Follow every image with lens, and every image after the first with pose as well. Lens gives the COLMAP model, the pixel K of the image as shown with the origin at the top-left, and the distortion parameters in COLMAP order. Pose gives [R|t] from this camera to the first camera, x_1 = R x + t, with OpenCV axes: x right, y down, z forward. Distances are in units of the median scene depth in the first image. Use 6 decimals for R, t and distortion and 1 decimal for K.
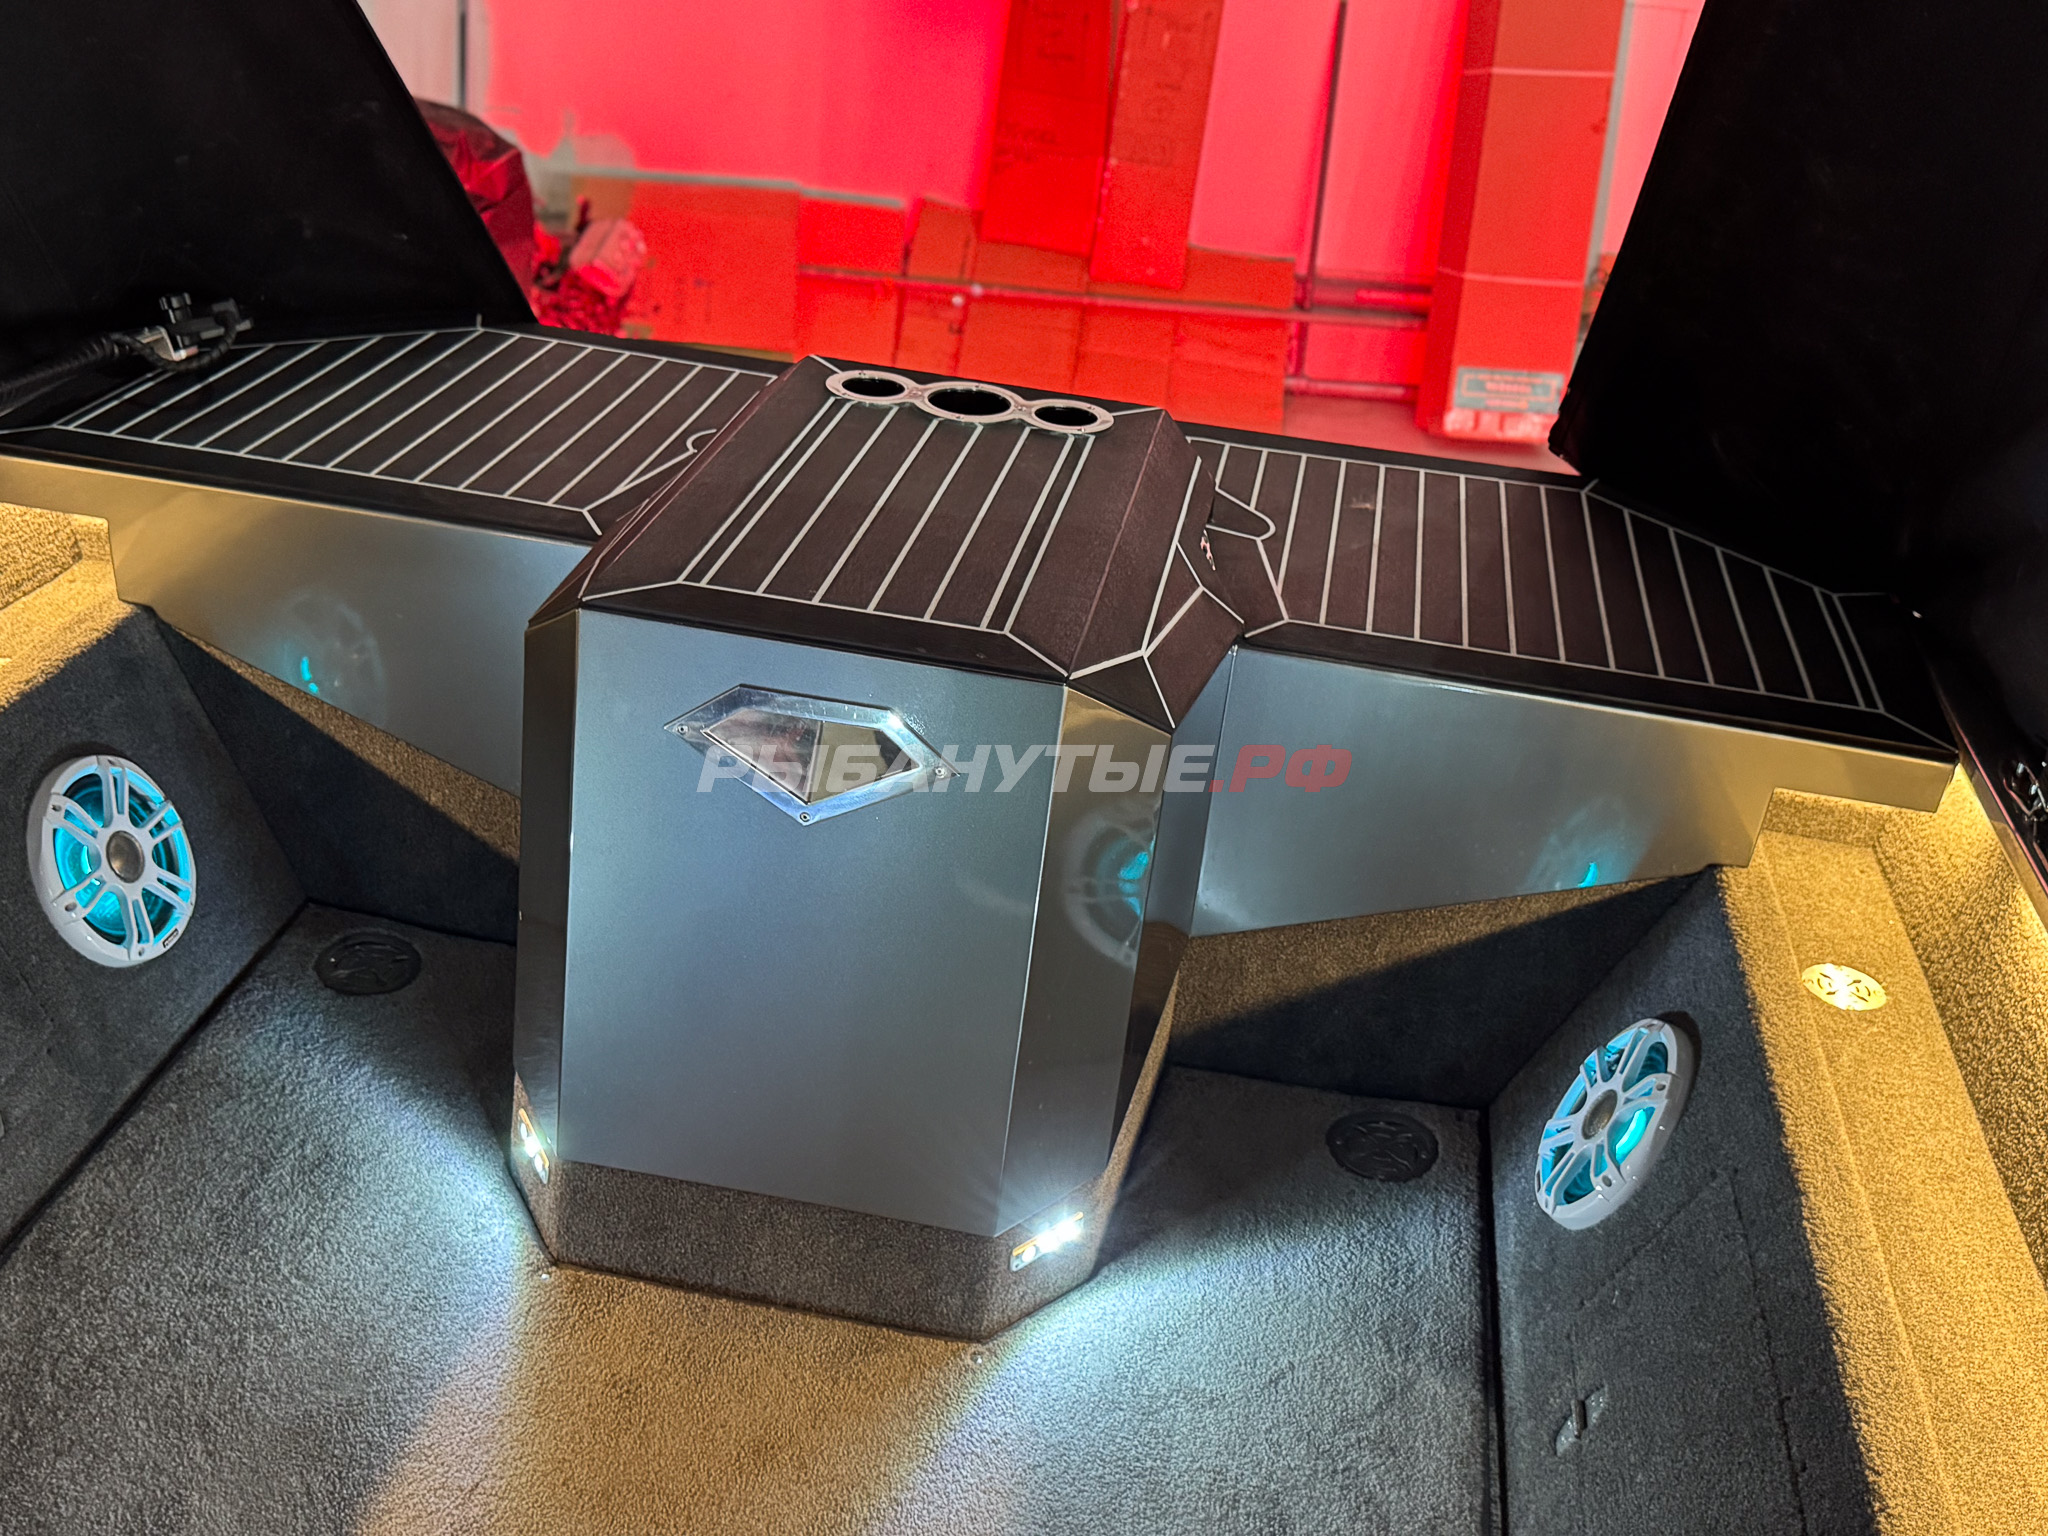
lens RADIAL K [[2052.1, 0, 1018.0], [0, 2052.1, 764.4], [0, 0, 1]] dist [0.187337, -0.440842]
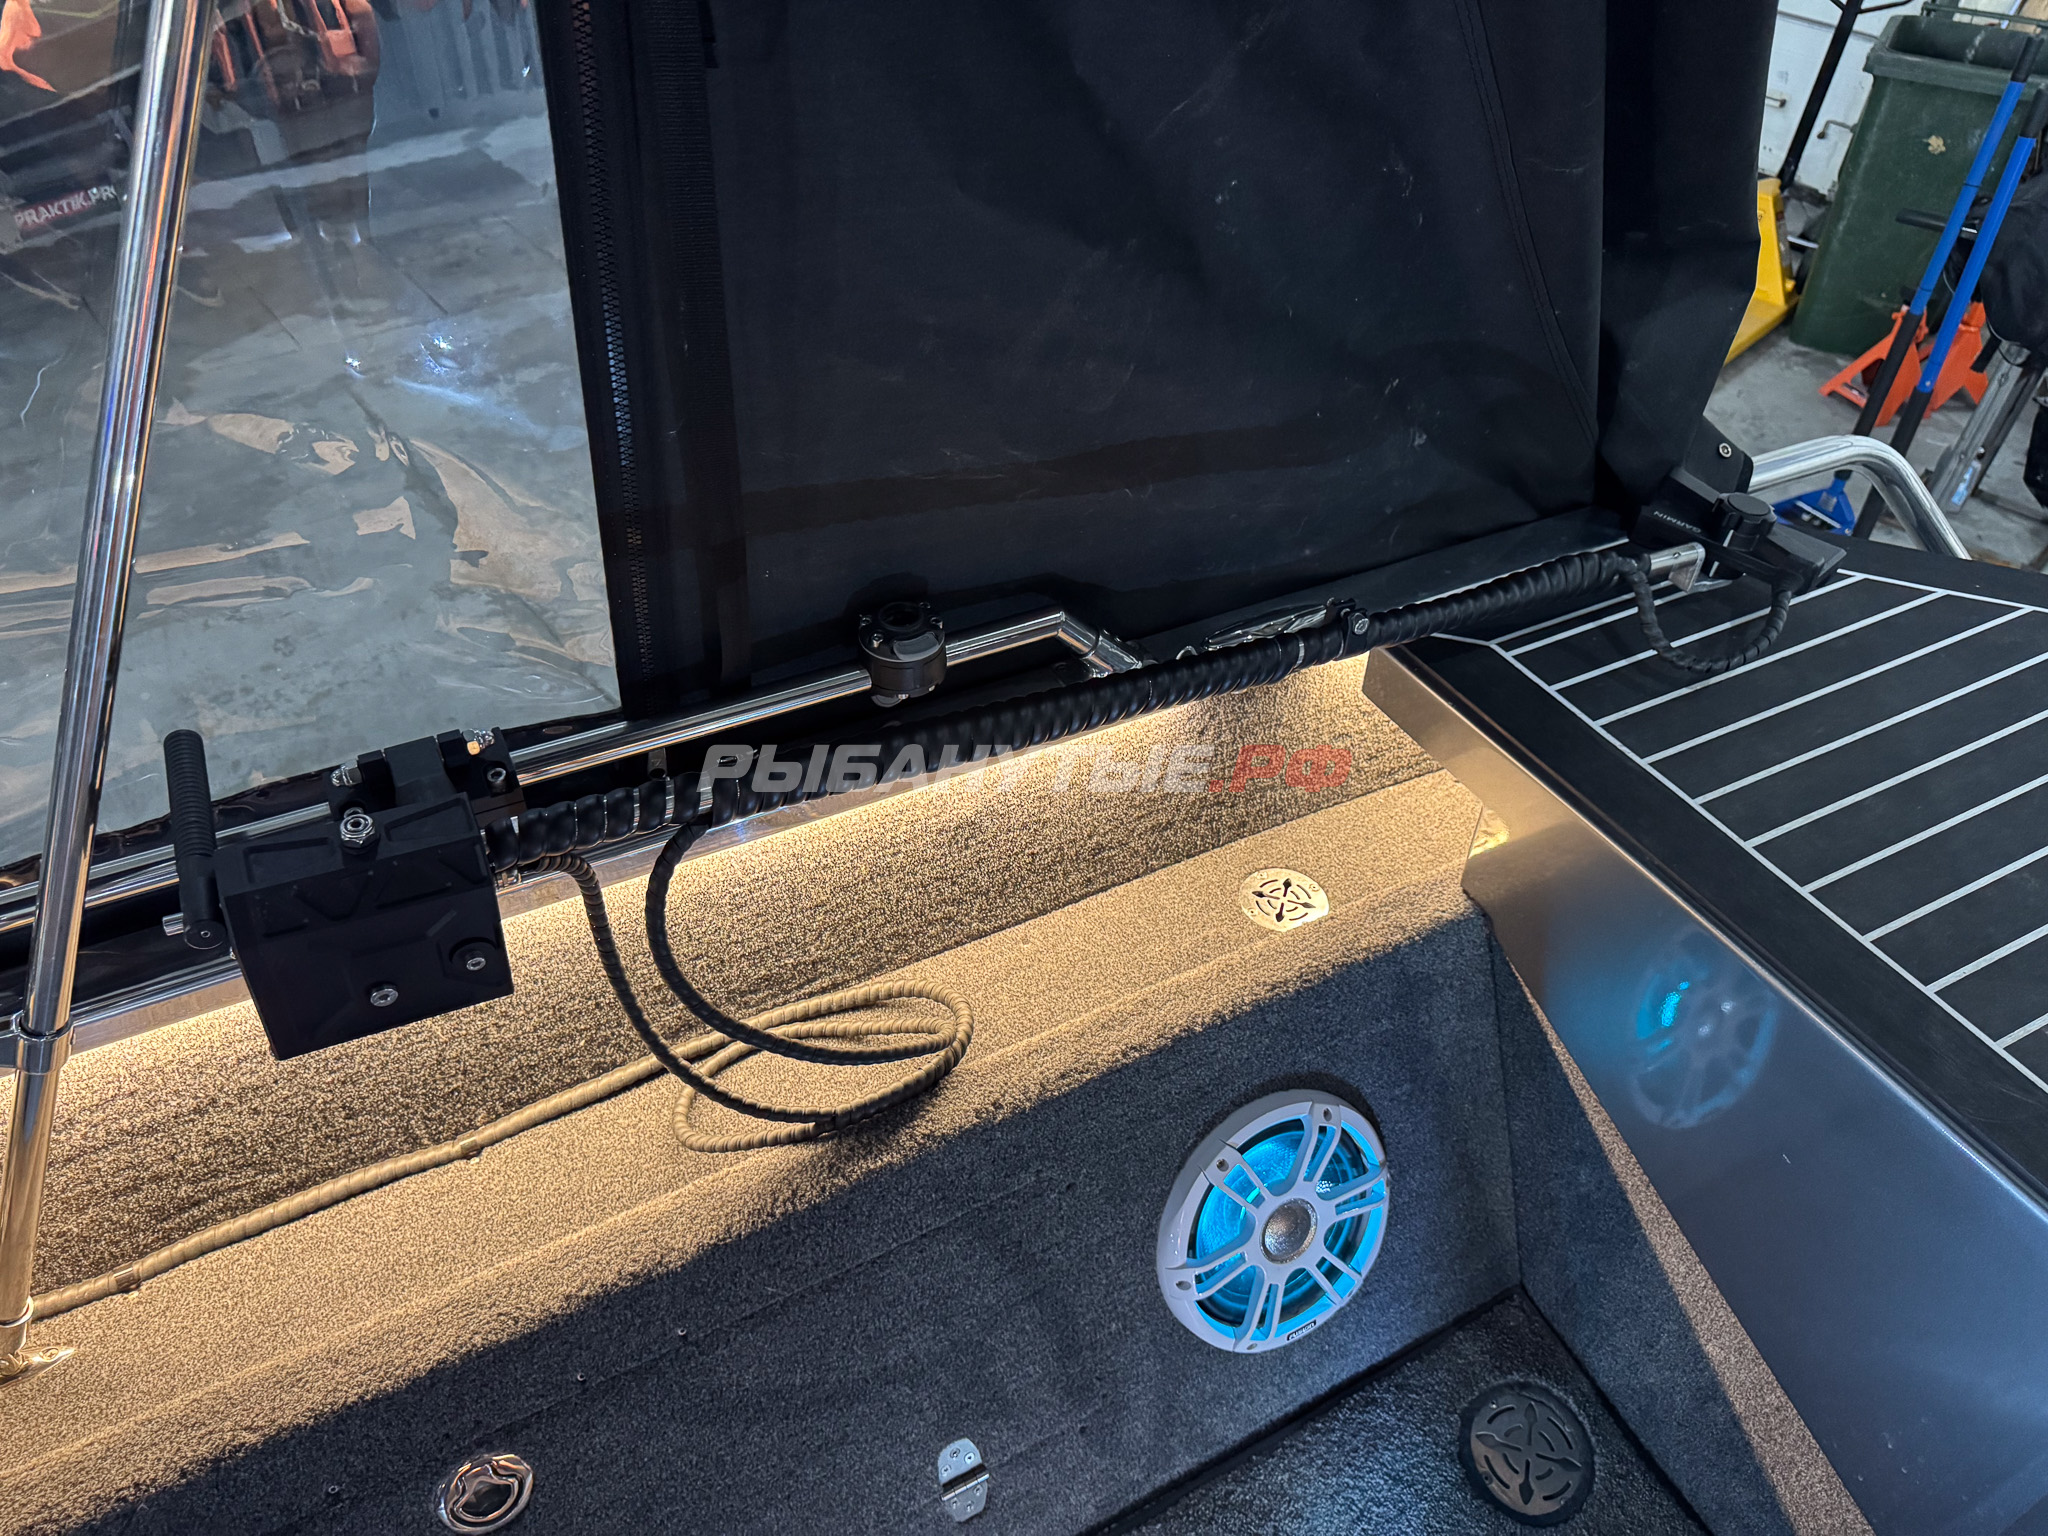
lens RADIAL K [[1442.9, 0, 1027.2], [0, 1442.9, 775.5], [0, 0, 1]] dist [0.135562, -0.291899]
pose [[0.609727, 0.468633, -0.639230, -0.215850], [-0.341361, 0.883119, 0.321827, -0.243927], [0.715336, 0.021982, 0.698435, 0.542345]]
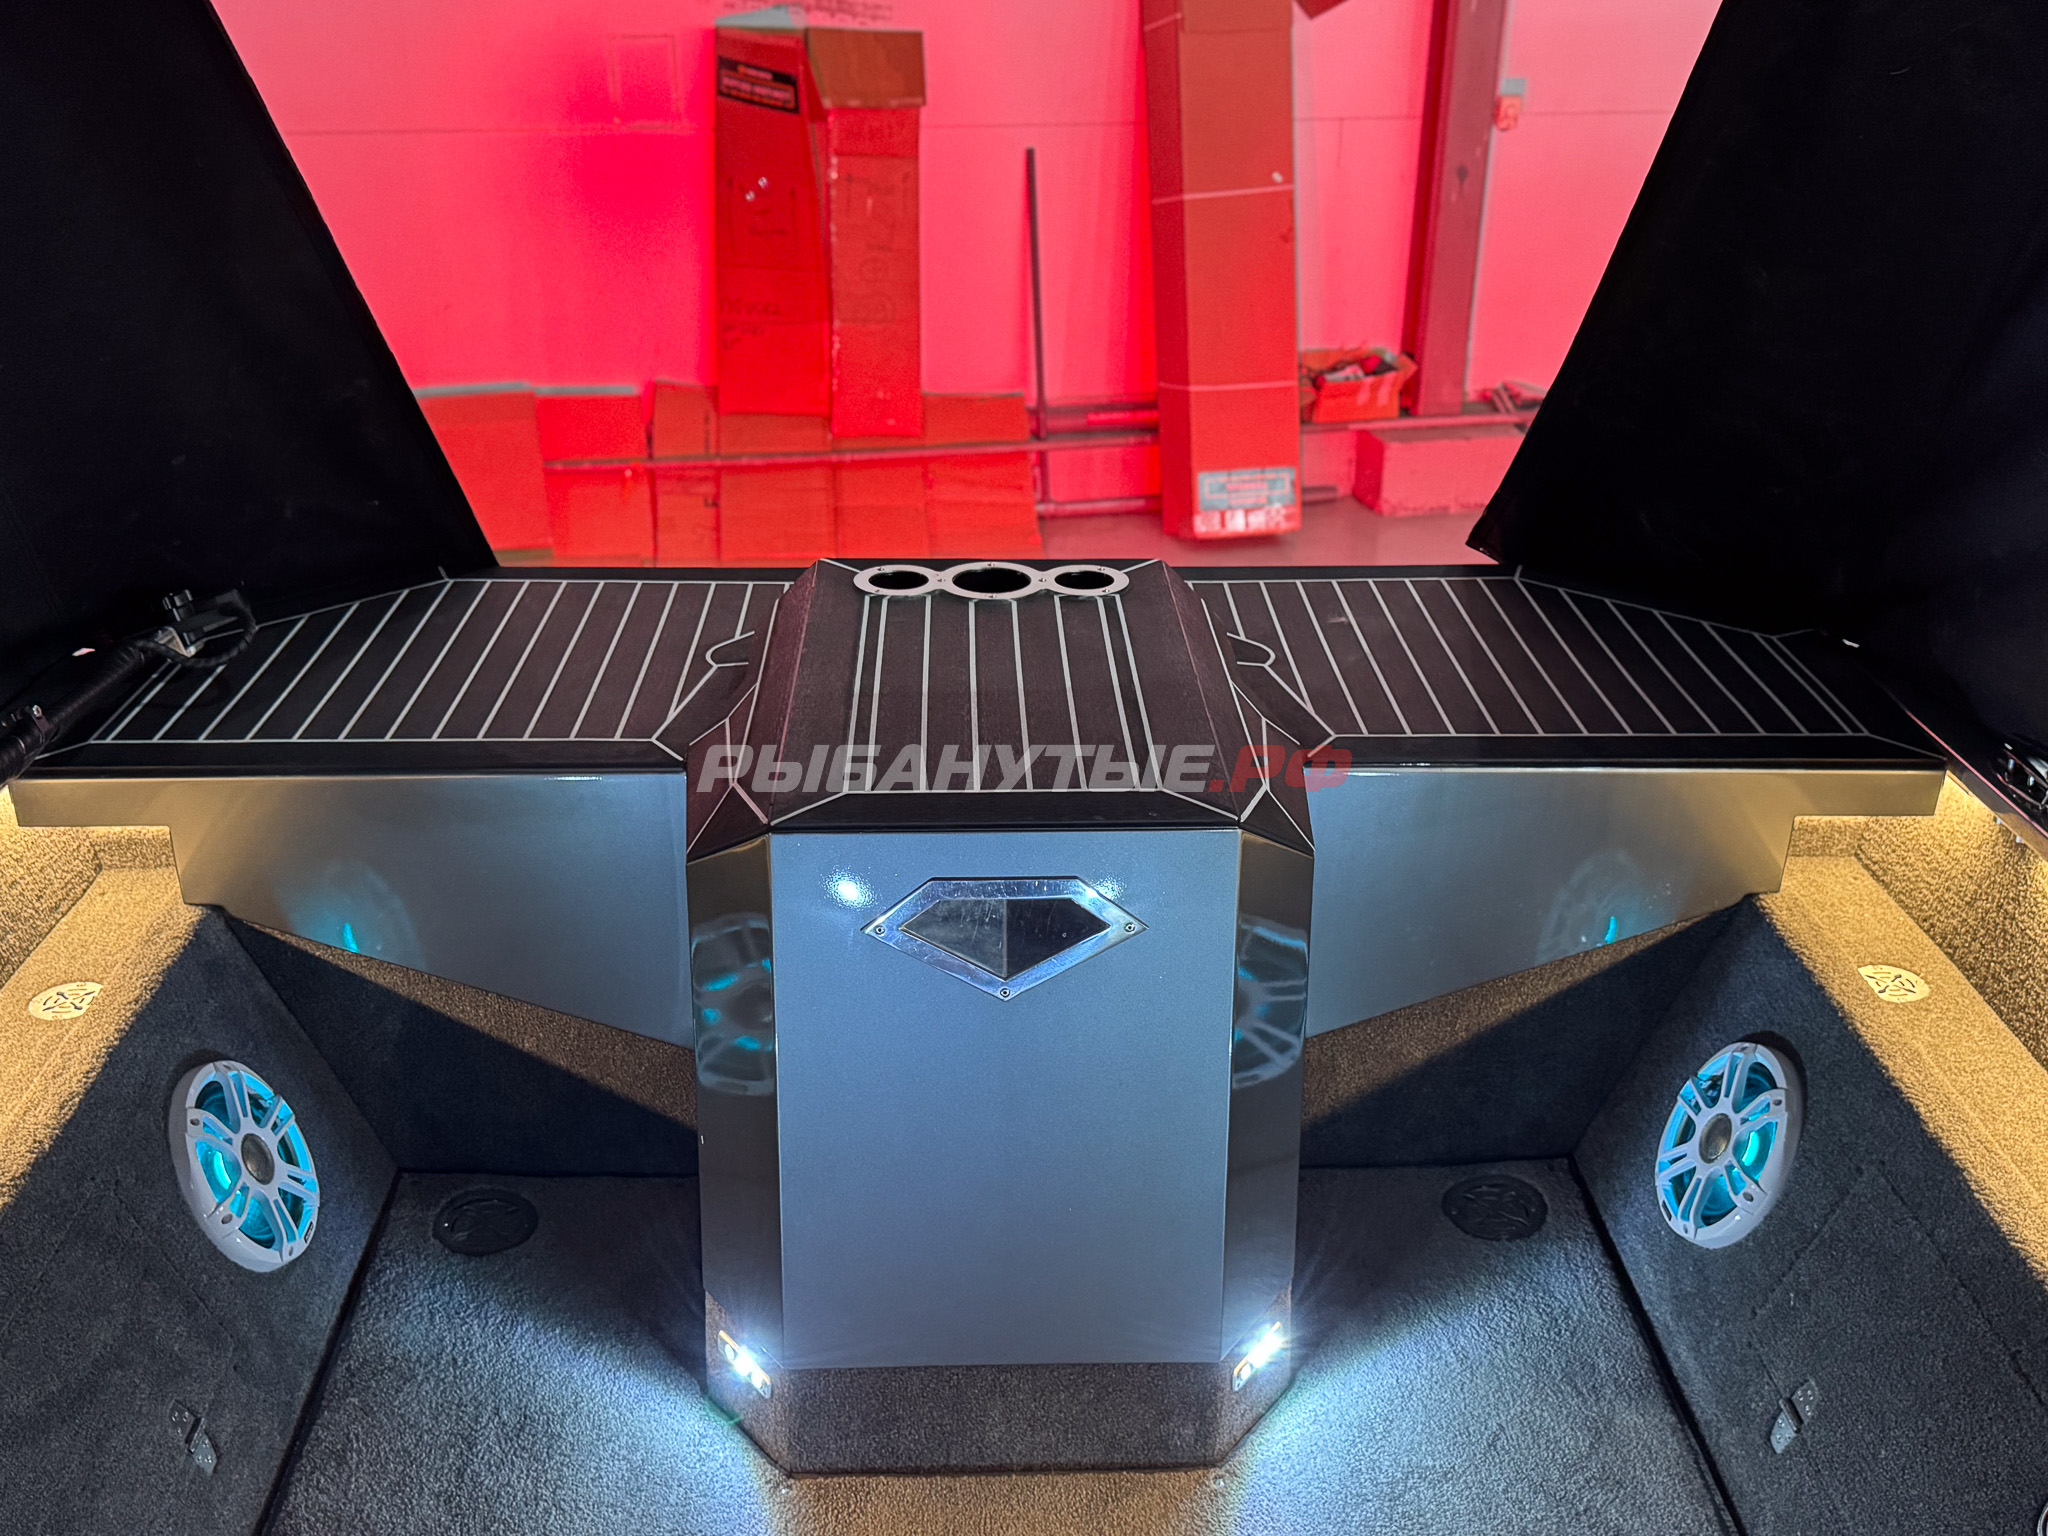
lens RADIAL K [[2052.1, 0, 1018.0], [0, 2052.1, 764.4], [0, 0, 1]] dist [0.187337, -0.440842]
pose [[0.975931, -0.160057, 0.148122, -0.190365], [0.169037, 0.984337, -0.050079, -0.028814], [-0.137786, 0.073912, 0.987700, -0.039787]]
